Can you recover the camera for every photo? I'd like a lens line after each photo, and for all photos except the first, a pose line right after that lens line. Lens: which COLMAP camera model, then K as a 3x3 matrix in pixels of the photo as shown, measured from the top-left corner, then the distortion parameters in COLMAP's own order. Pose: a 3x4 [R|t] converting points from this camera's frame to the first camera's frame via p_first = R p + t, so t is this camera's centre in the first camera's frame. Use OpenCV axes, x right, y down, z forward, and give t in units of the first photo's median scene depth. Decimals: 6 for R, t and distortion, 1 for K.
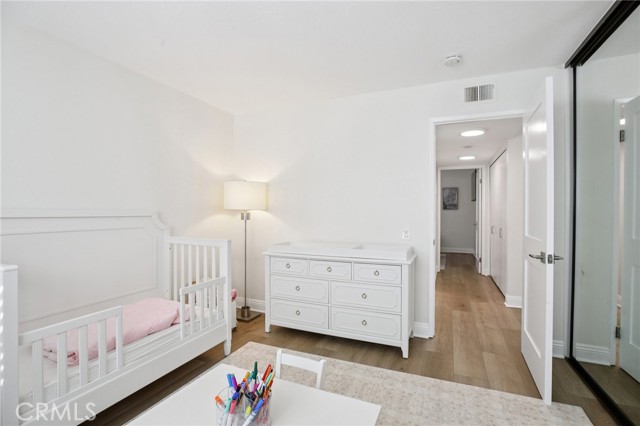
lens RADIAL K [[298.7, 0, 318.4], [0, 298.7, 217.3], [0, 0, 1]] dist [-0.004429, -0.000535]
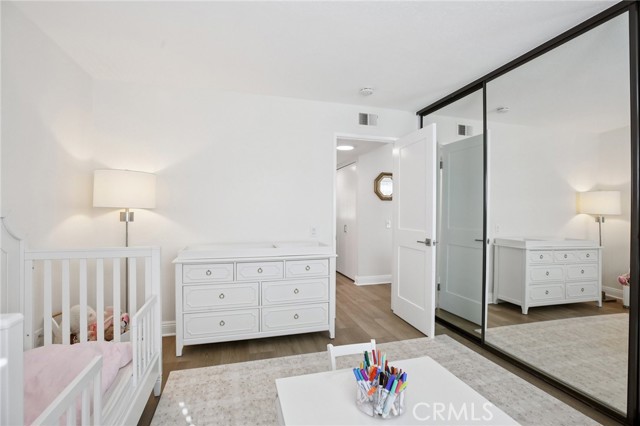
lens RADIAL K [[303.5, 0, 320.0], [0, 303.5, 213.0], [0, 0, 1]] dist [-0.000770, -0.000446]
pose [[0.780885, -0.004653, 0.624658, -0.430047], [0.002964, 0.999989, 0.003743, -0.017069], [-0.624668, -0.001071, 0.780890, 0.101269]]
